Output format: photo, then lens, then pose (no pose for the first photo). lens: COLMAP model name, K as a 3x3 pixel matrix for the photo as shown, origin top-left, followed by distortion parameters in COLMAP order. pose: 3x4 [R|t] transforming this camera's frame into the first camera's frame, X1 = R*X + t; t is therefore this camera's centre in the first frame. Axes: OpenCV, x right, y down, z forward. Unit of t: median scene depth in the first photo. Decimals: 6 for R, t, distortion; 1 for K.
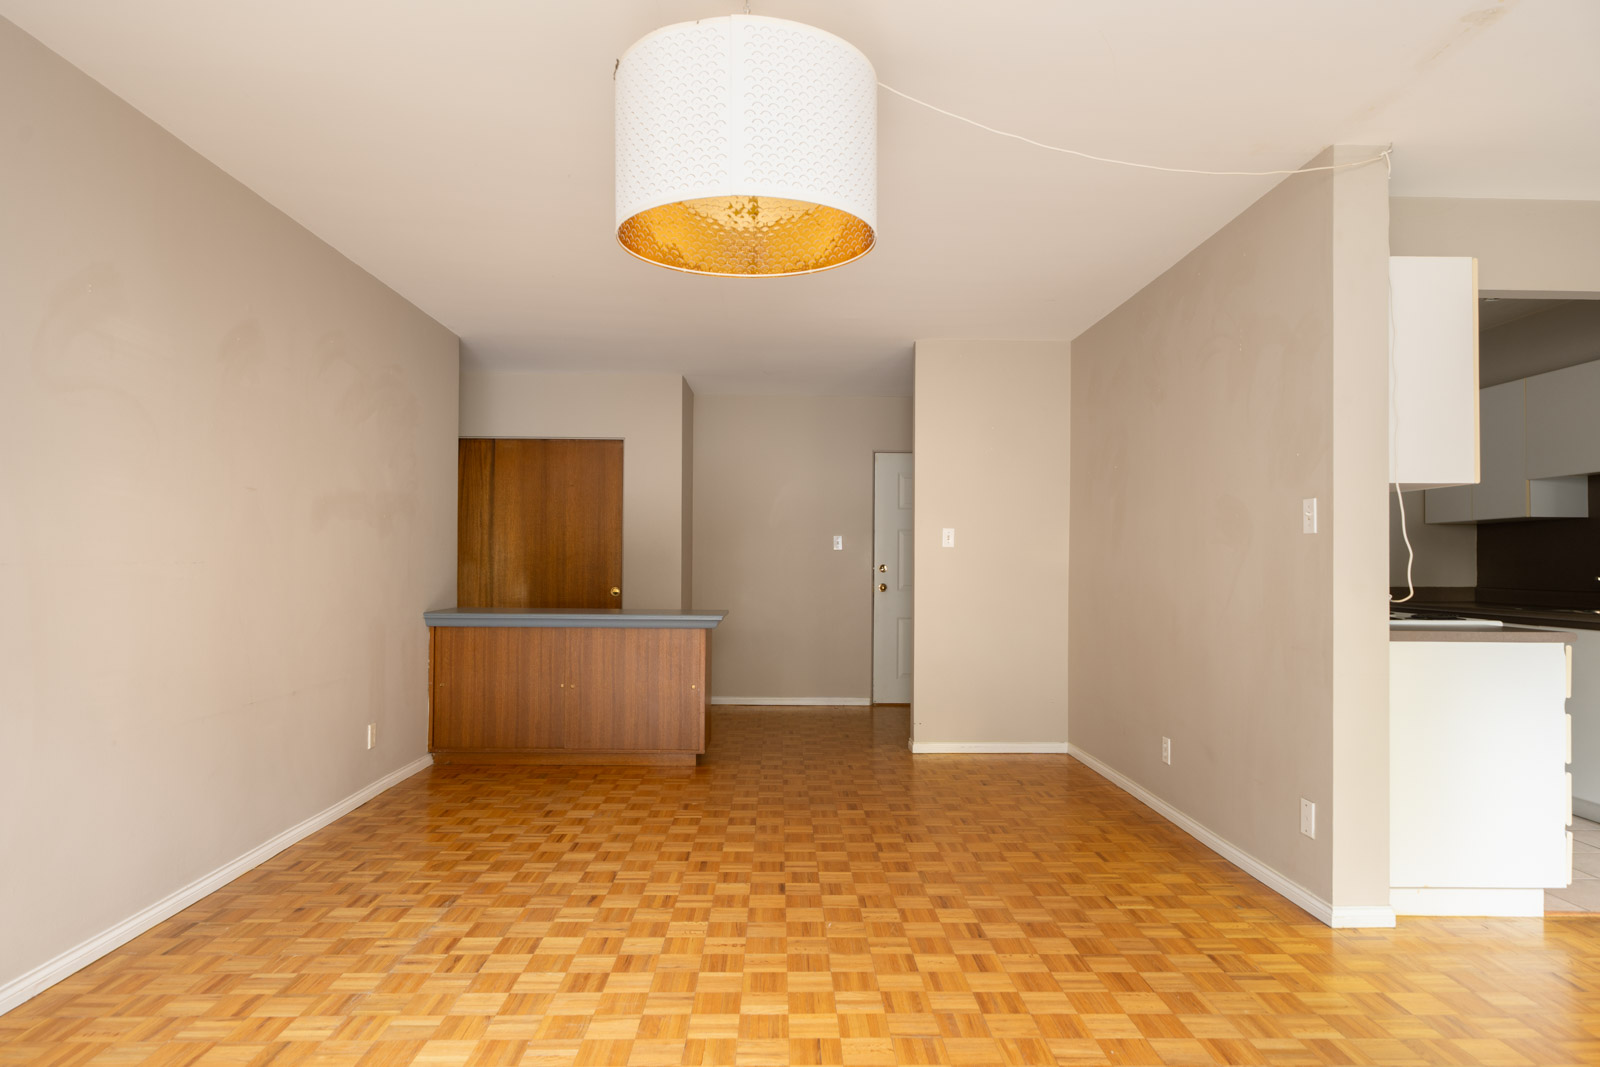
lens RADIAL K [[947.3, 0, 803.1], [0, 947.3, 541.3], [0, 0, 1]] dist [0.005410, 0.001666]
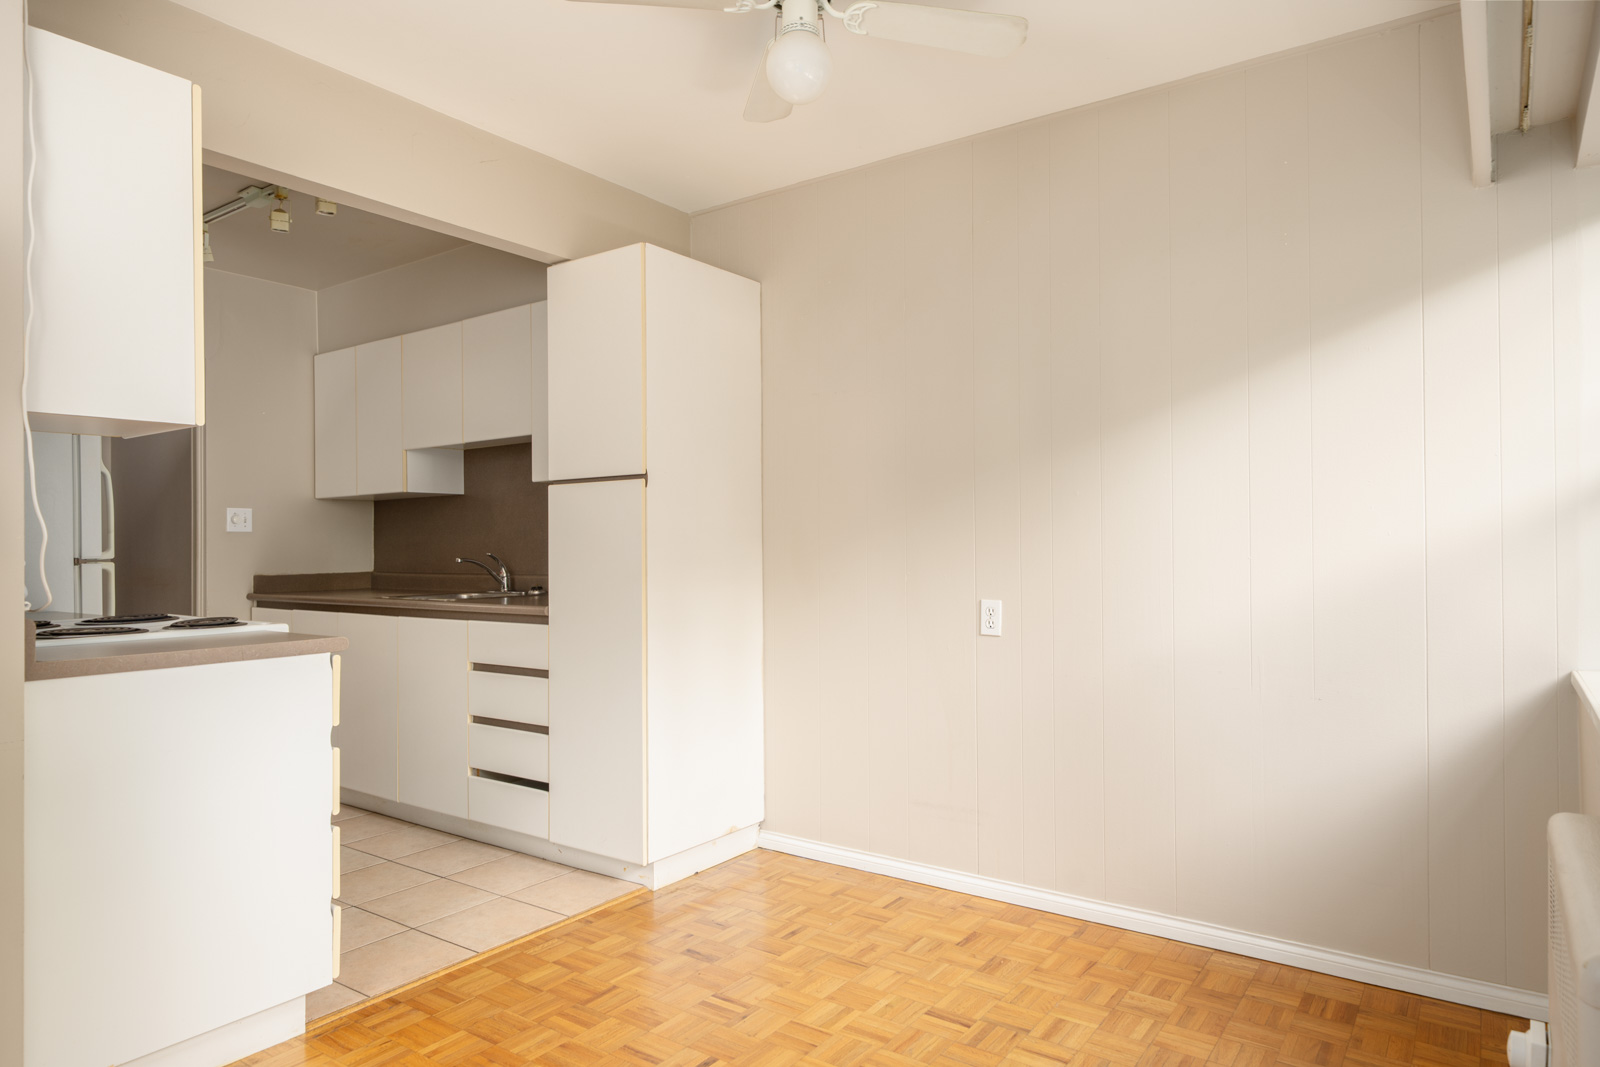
lens RADIAL K [[969.2, 0, 803.0], [0, 969.2, 538.0], [0, 0, 1]] dist [0.002337, 0.001793]
pose [[0.599225, -0.006331, 0.800555, 0.409416], [-0.004122, 0.999931, 0.010993, 0.008618], [-0.800570, -0.009887, 0.599158, 0.253642]]
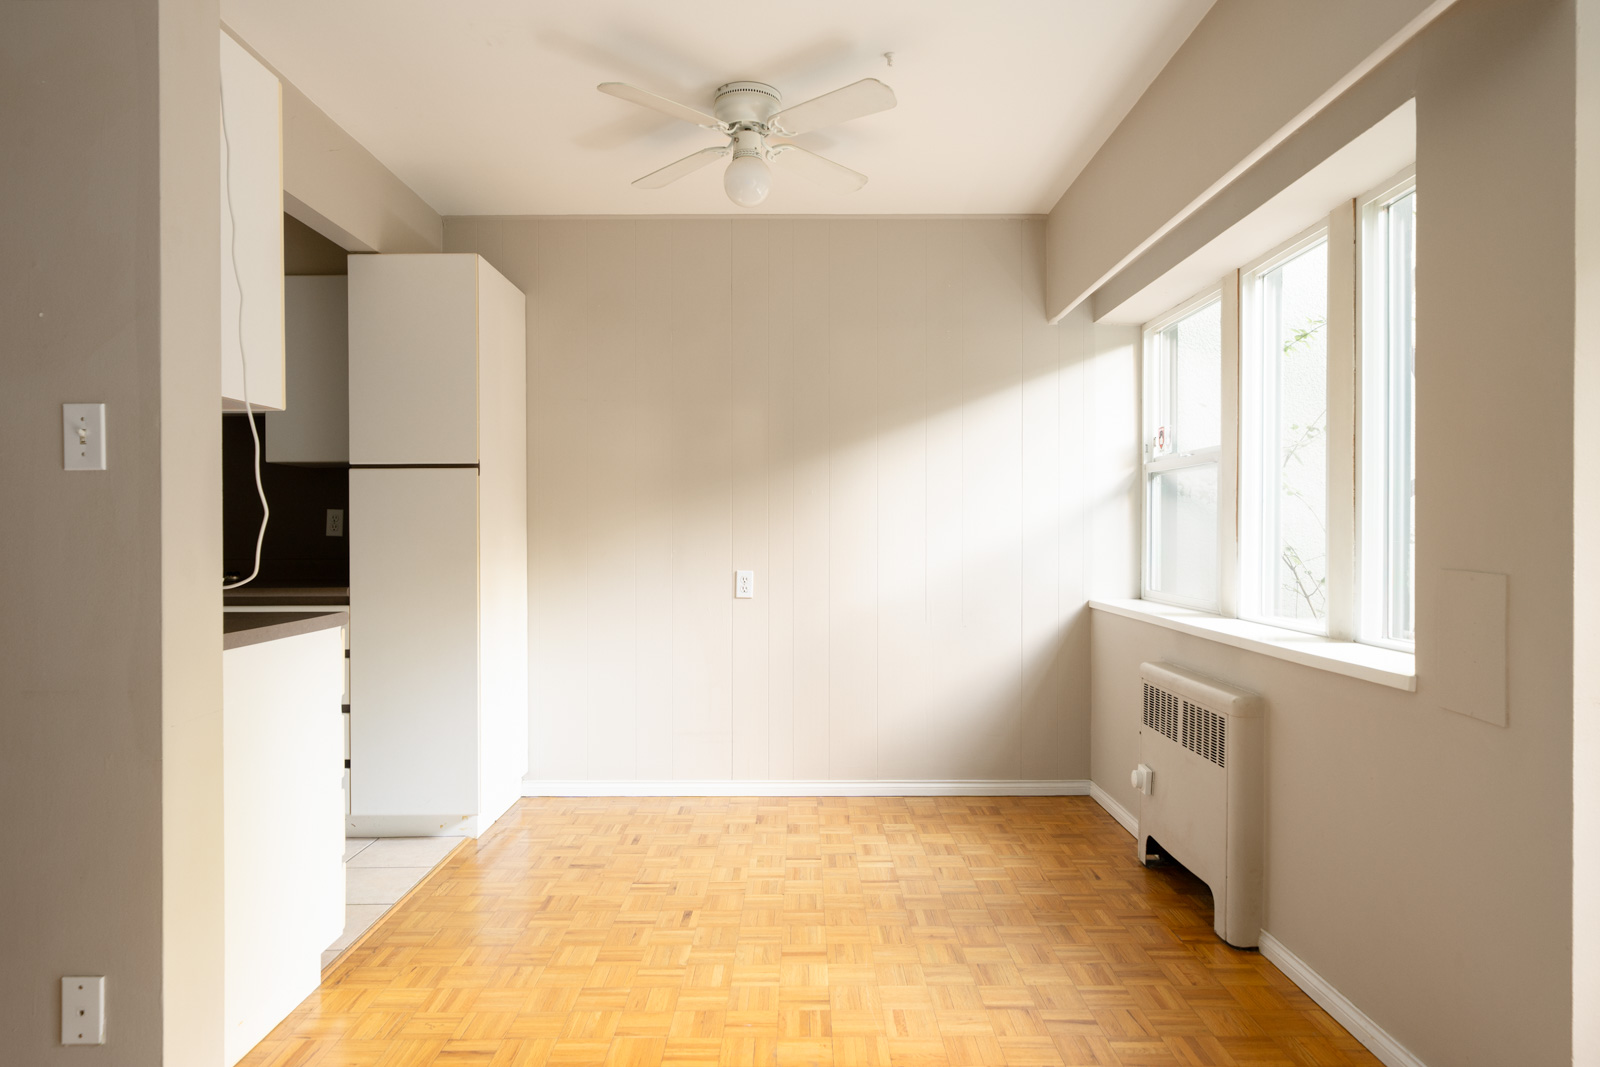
lens RADIAL K [[976.9, 0, 795.3], [0, 976.9, 532.7], [0, 0, 1]] dist [0.002754, -0.000465]
pose [[0.024207, -0.012276, 0.999632, 0.001581], [-0.017202, 0.999771, 0.012695, 0.012718], [-0.999559, -0.017503, 0.023990, 0.592747]]
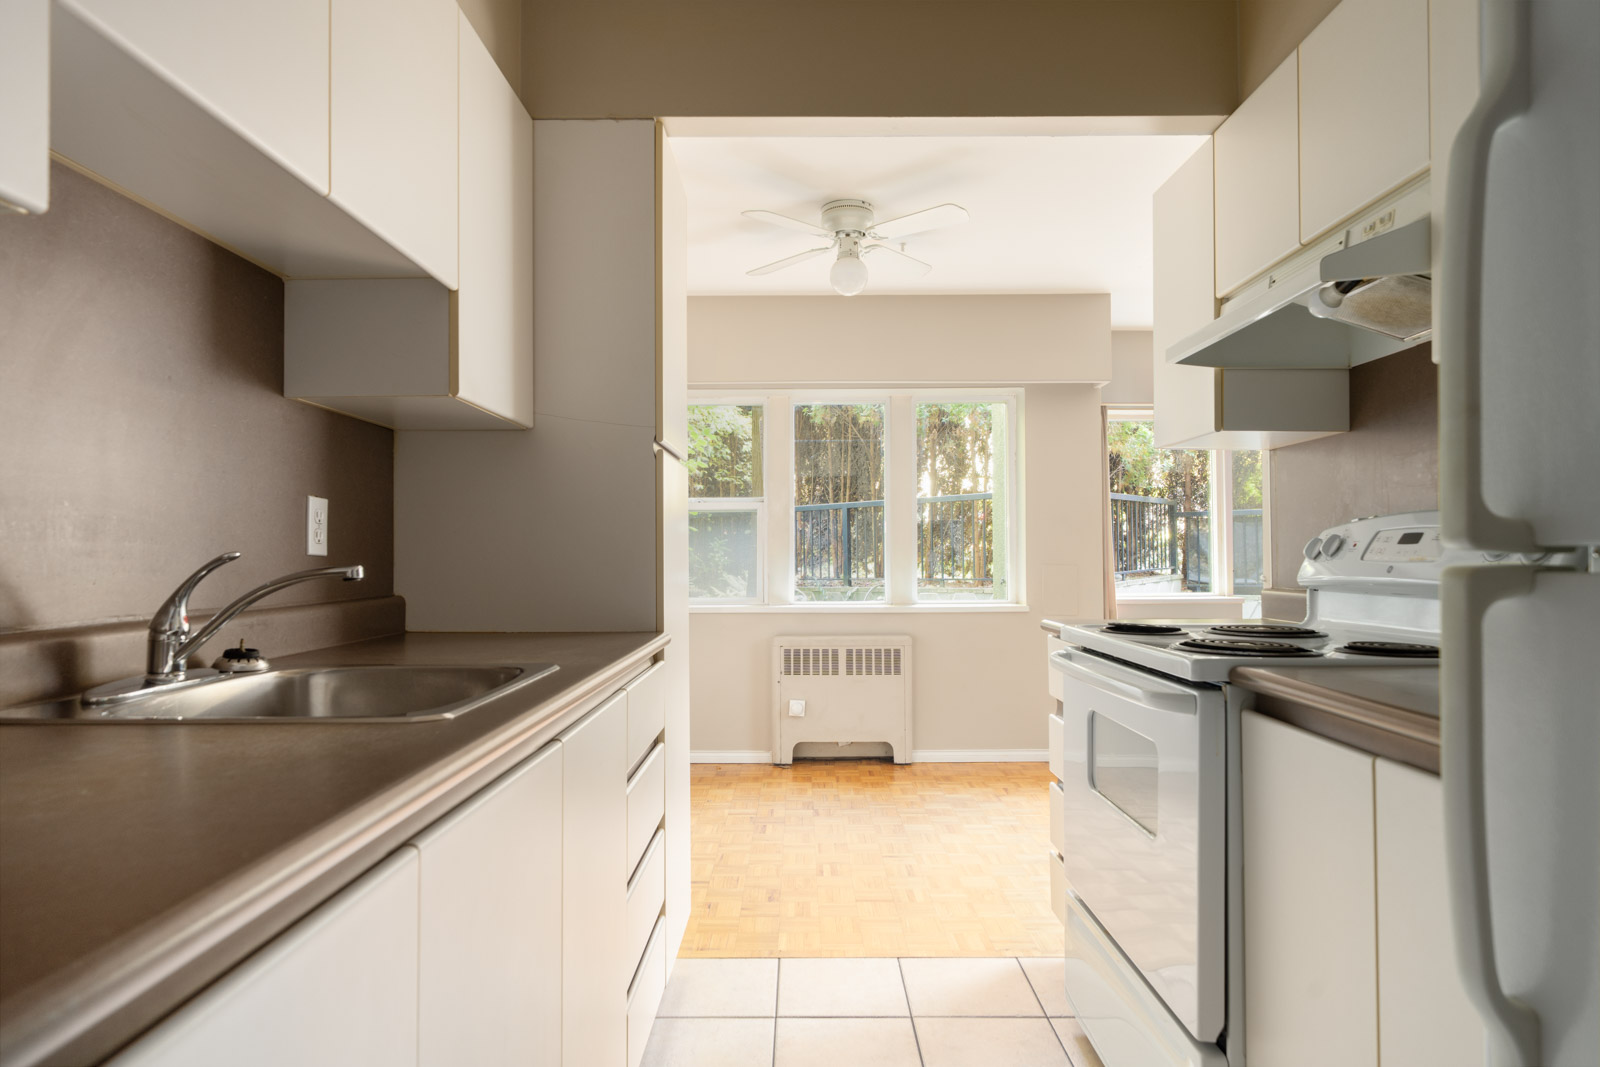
lens RADIAL K [[914.2, 0, 800.0], [0, 914.2, 533.5], [0, 0, 1]] dist [0.005082, 0.001470]
pose [[-0.999293, -0.006920, 0.036943, 0.973945], [-0.008484, 0.999067, -0.042353, 0.050352], [-0.036616, -0.042637, -0.998419, 1.793924]]
